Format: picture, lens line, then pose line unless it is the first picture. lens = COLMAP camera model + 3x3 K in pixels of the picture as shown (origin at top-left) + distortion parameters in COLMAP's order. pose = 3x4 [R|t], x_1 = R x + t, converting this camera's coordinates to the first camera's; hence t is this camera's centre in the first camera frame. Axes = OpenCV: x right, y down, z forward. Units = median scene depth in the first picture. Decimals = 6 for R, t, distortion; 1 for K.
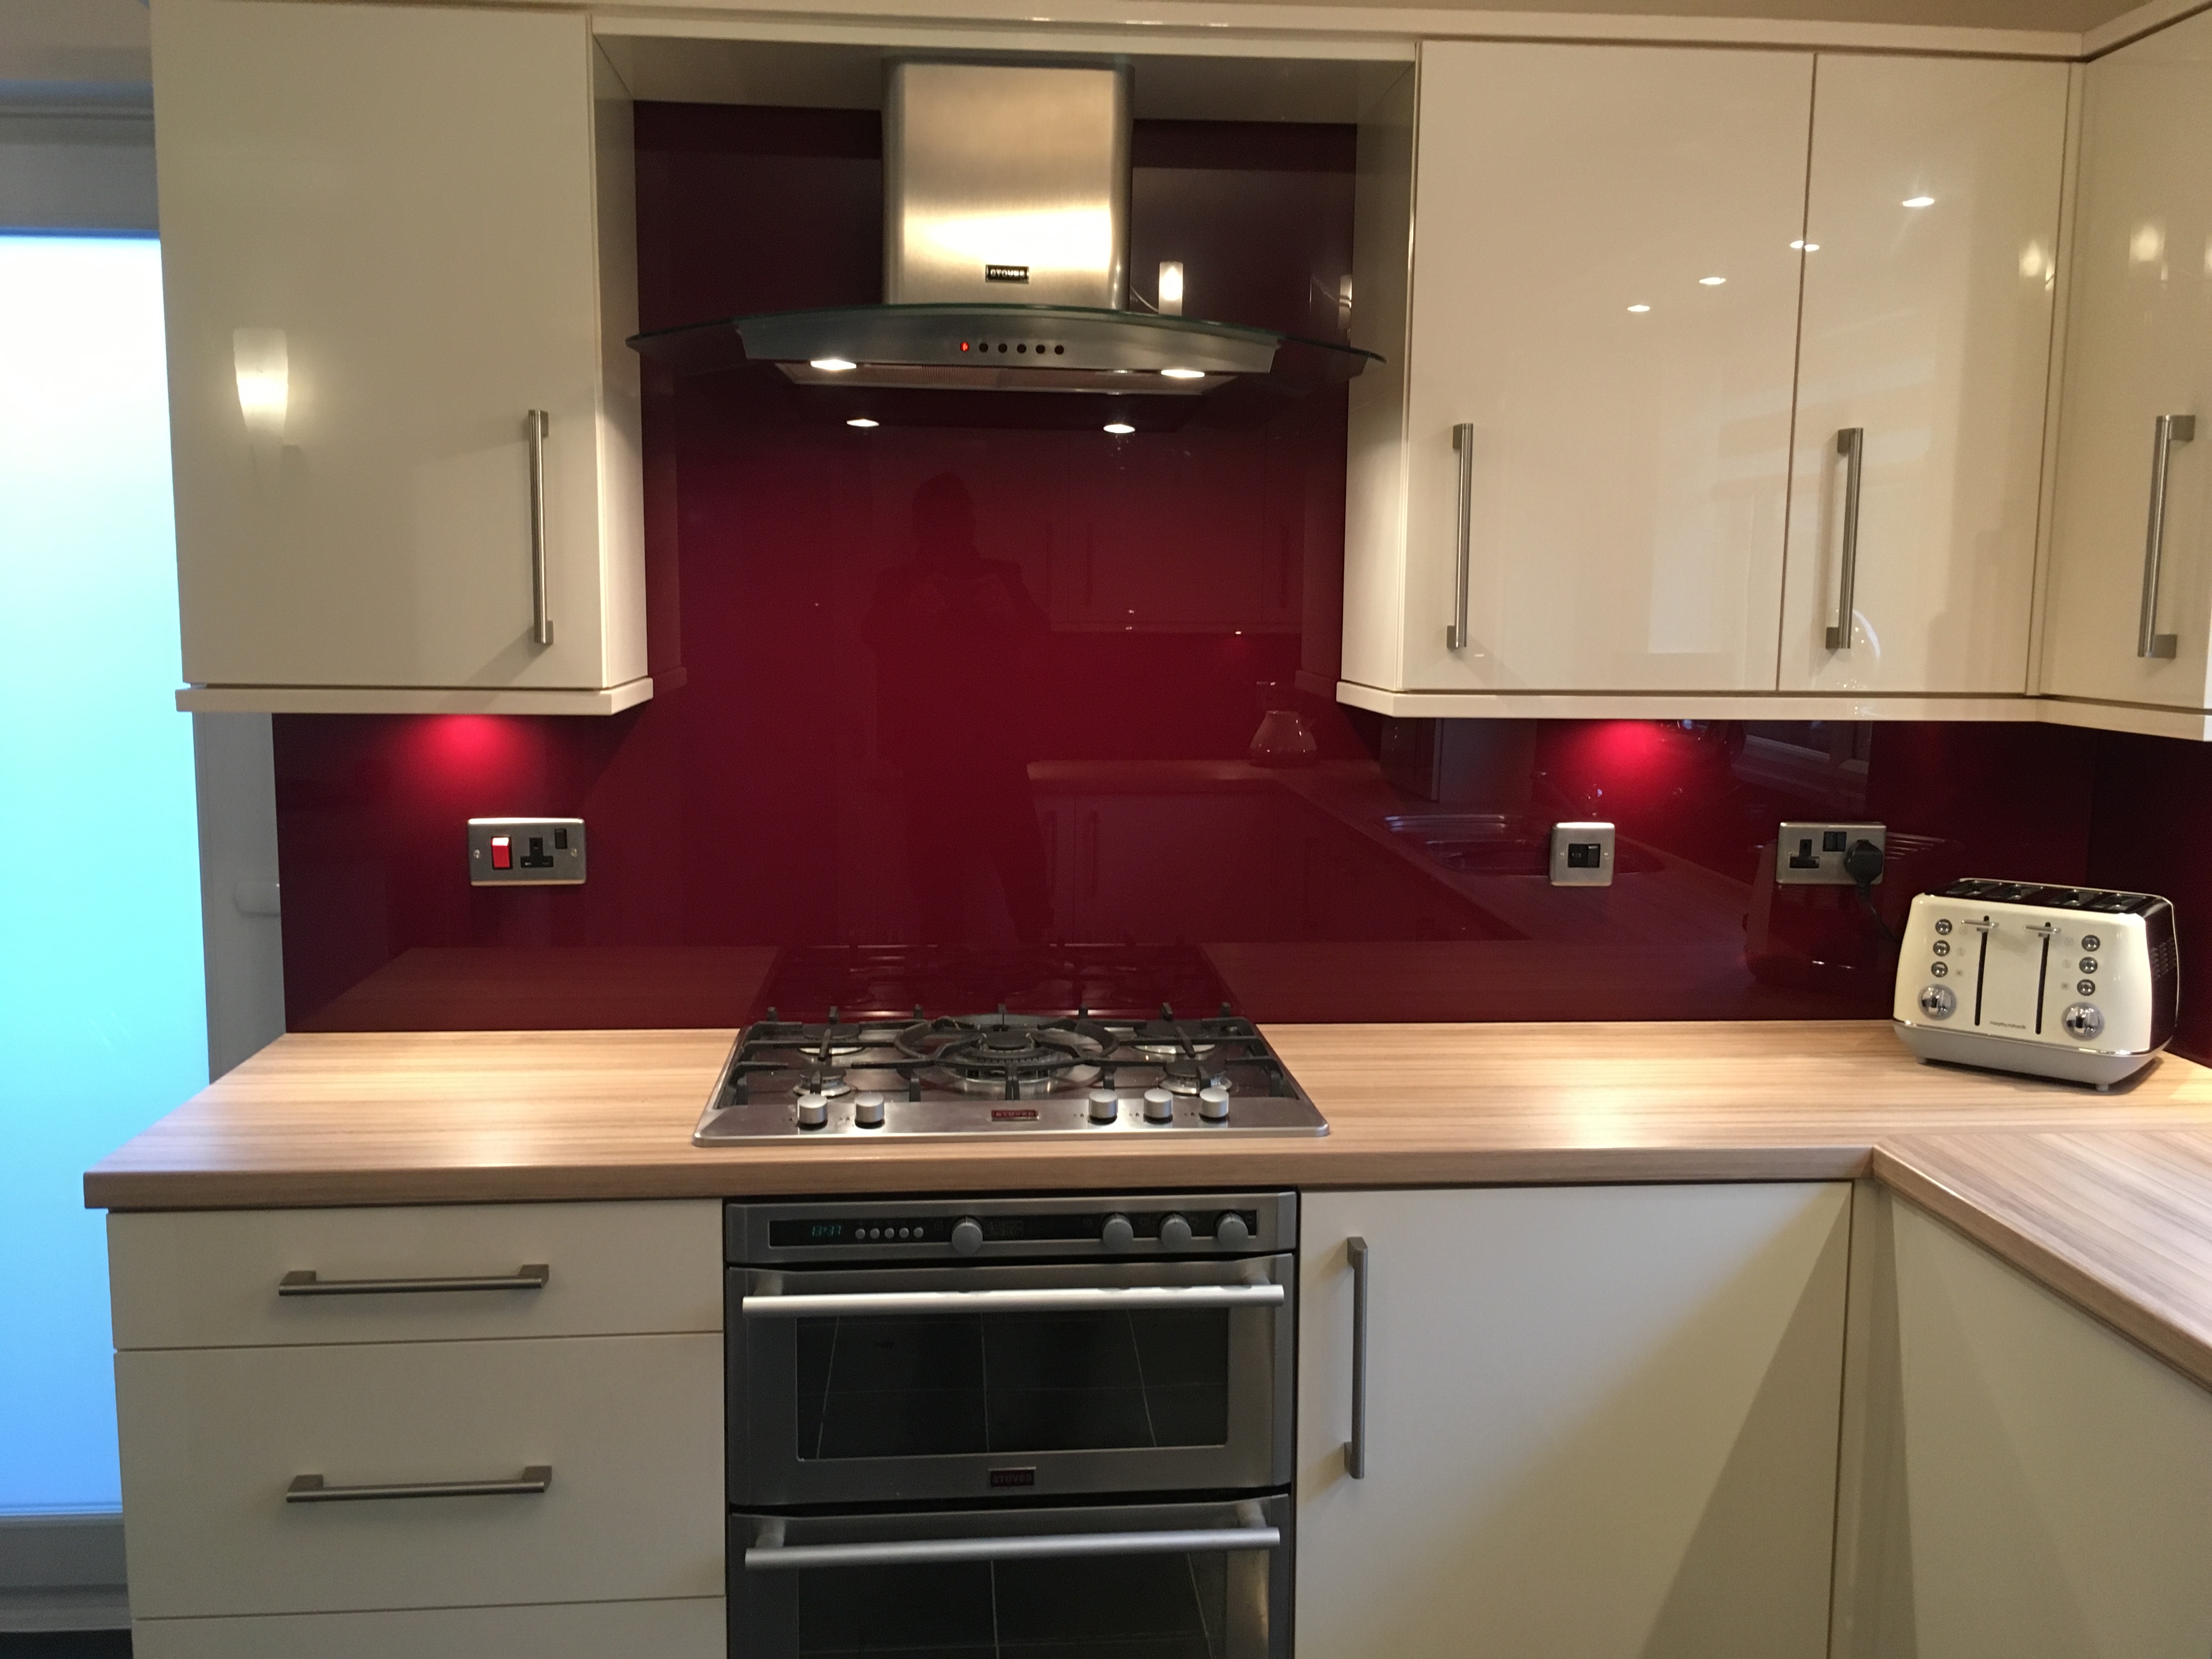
lens RADIAL K [[1915.1, 0, 1106.0], [0, 1915.1, 829.5], [0, 0, 1]] dist [0.010036, 0.006392]
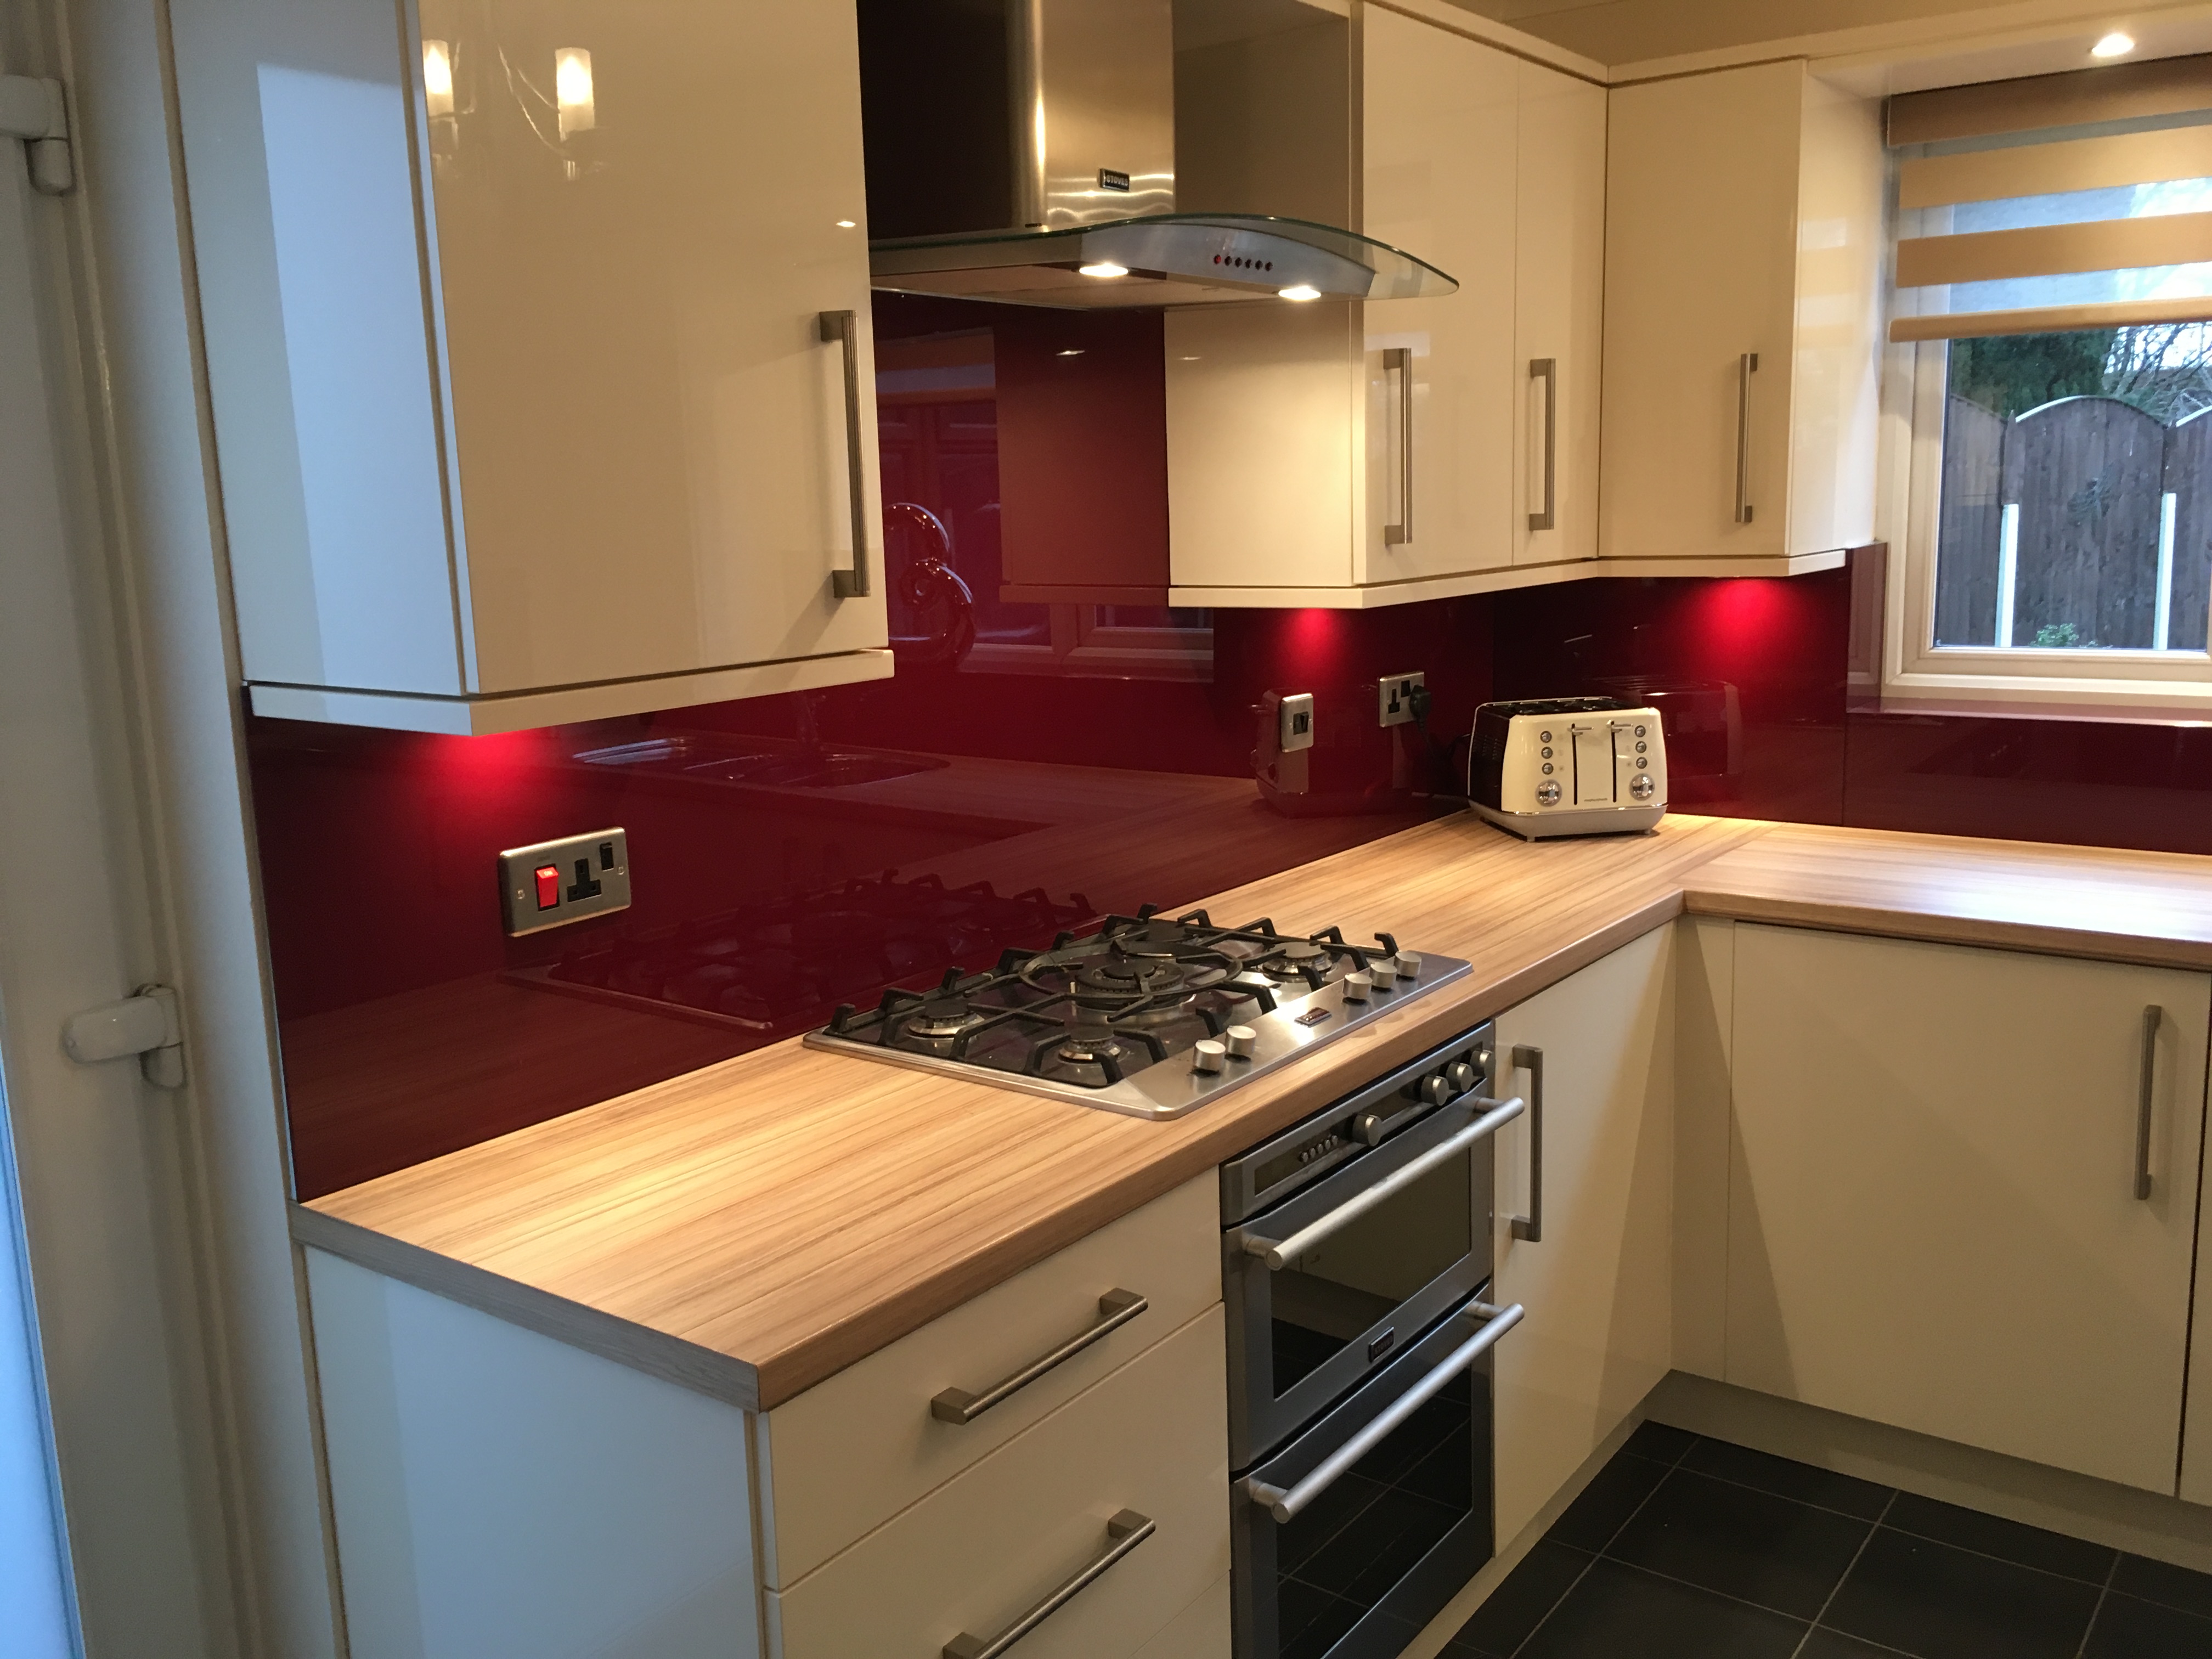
lens RADIAL K [[1893.8, 0, 1106.0], [0, 1893.8, 829.5], [0, 0, 1]] dist [0.024132, 0.005549]
pose [[0.670508, -0.164307, 0.723479, -0.736156], [0.132639, 0.986005, 0.101001, -0.059629], [-0.729949, 0.028240, 0.682918, 0.327801]]
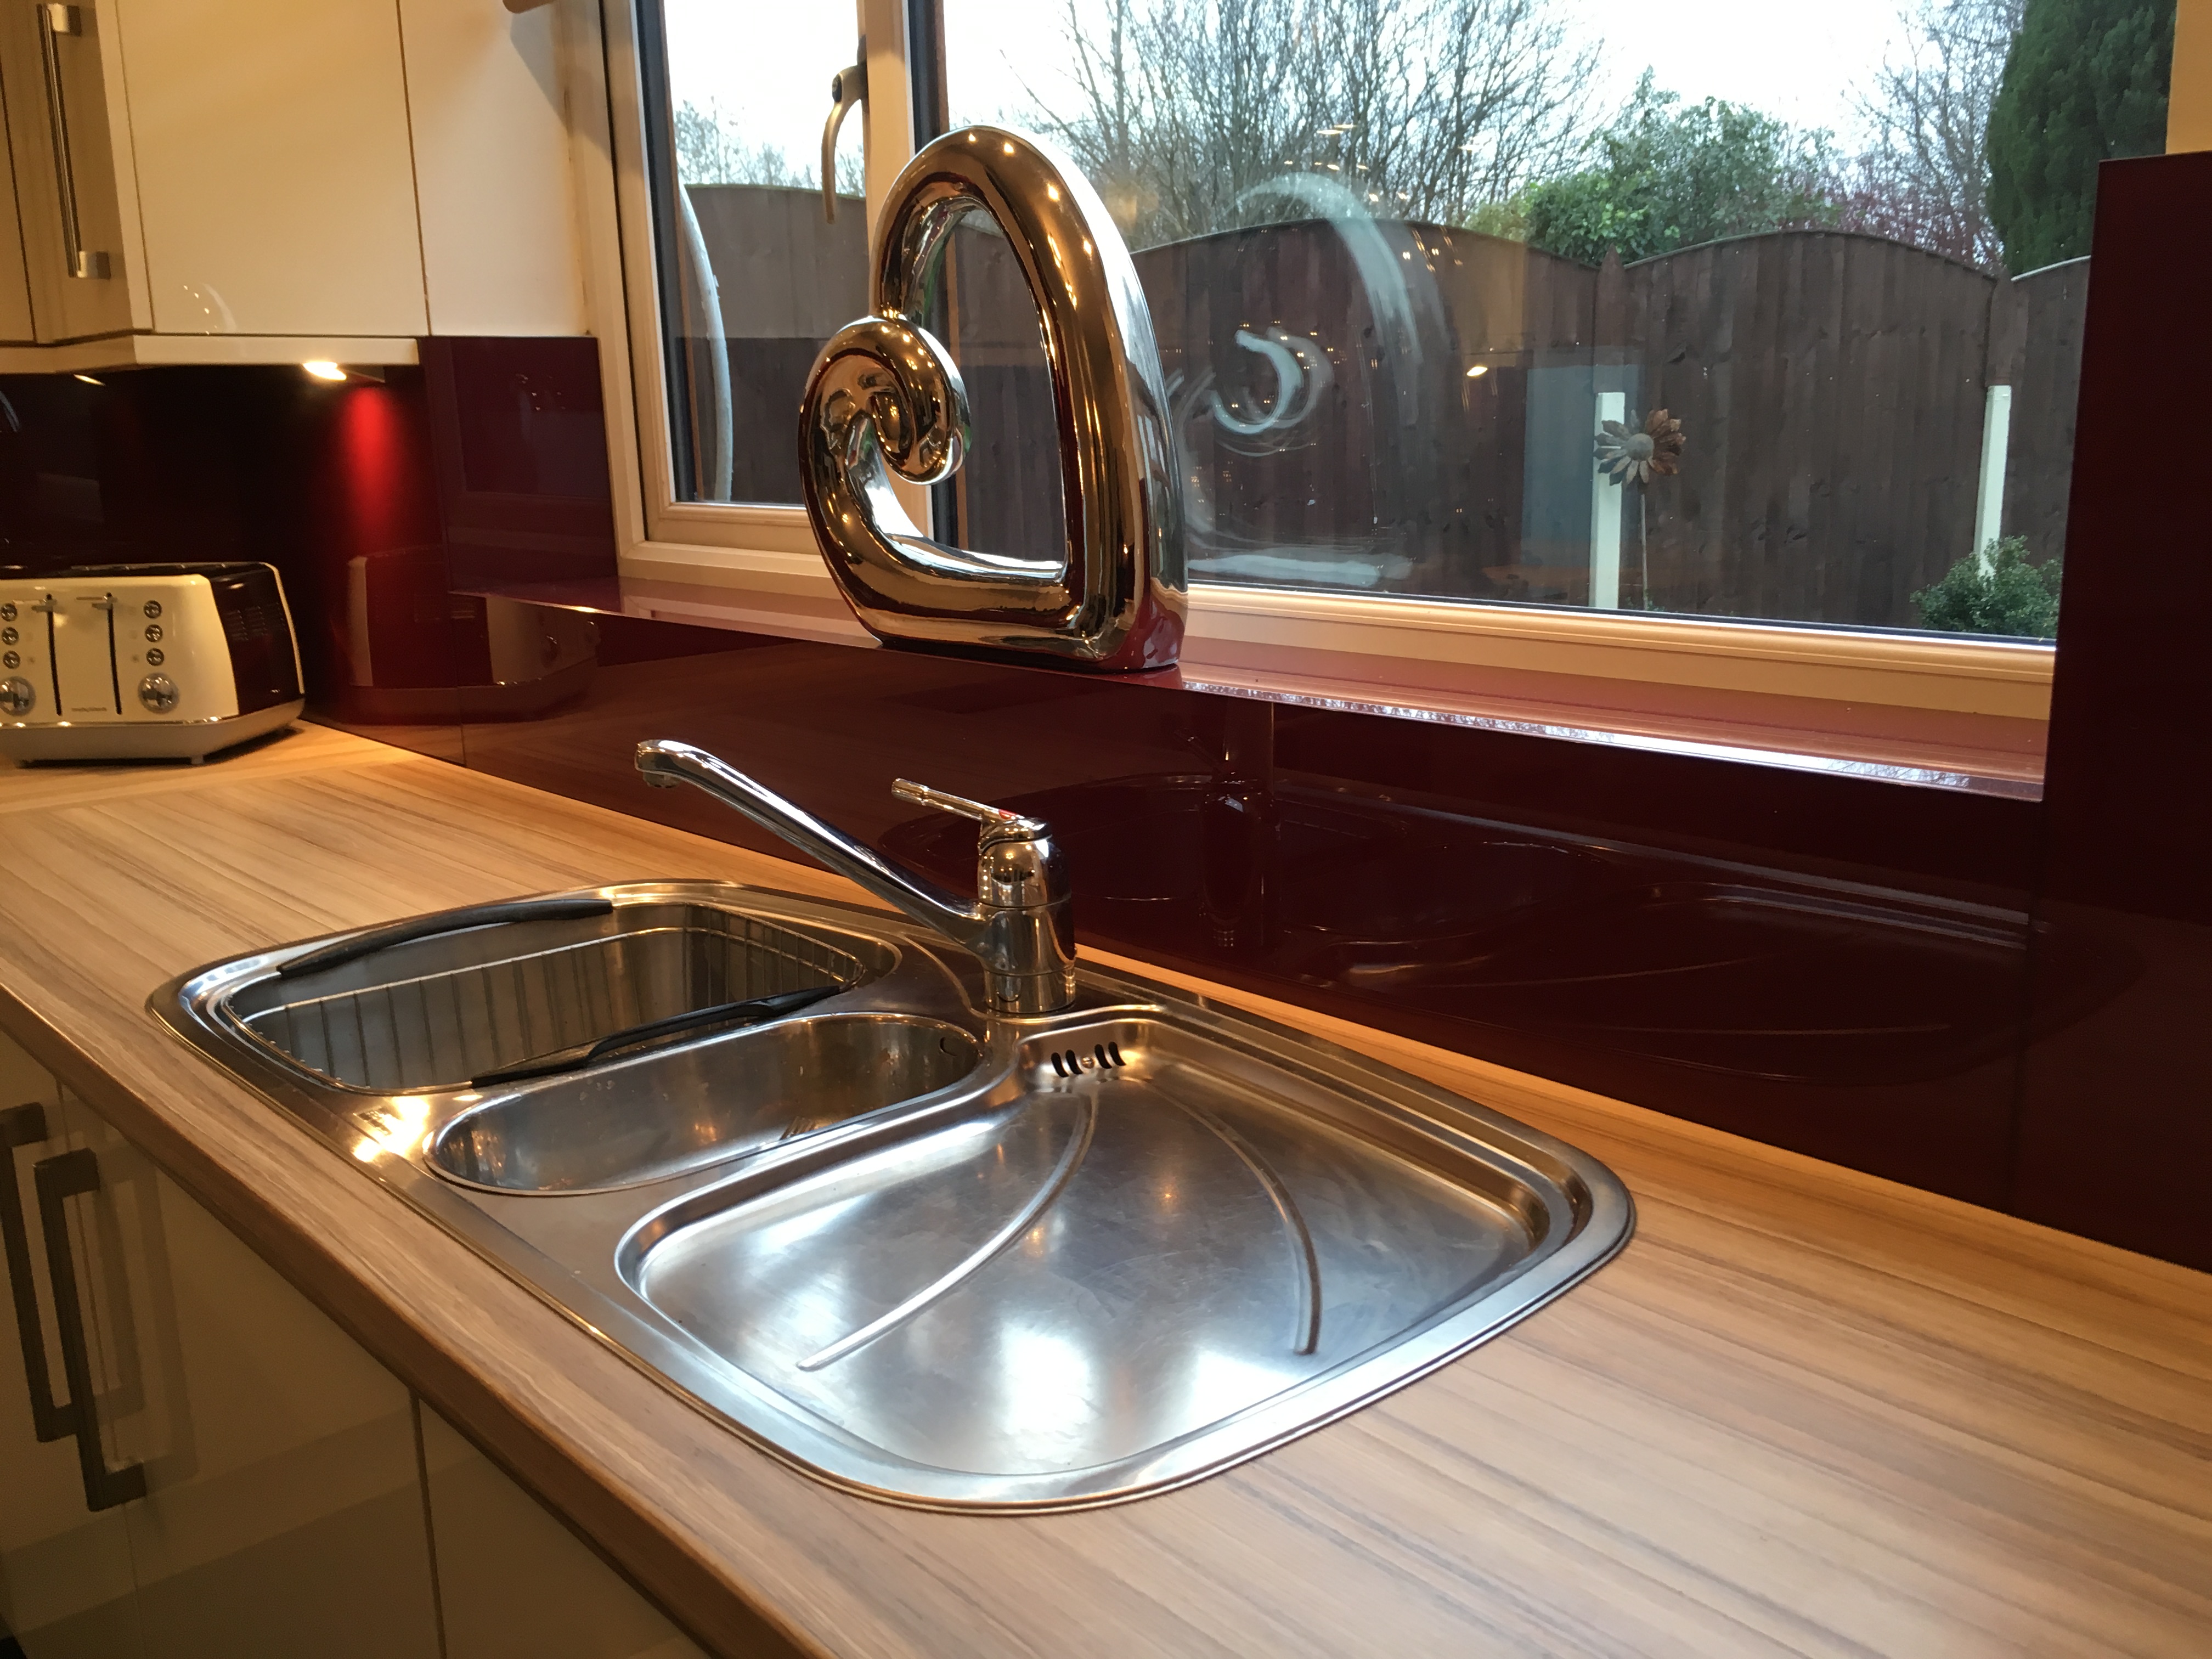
lens RADIAL K [[1893.8, 0, 1106.0], [0, 1893.8, 829.5], [0, 0, 1]] dist [0.024132, 0.005549]
pose [[0.792844, -0.159352, 0.588223, 0.303710], [0.102834, 0.986350, 0.128602, 0.089721], [-0.600687, -0.041472, 0.798408, -0.029697]]
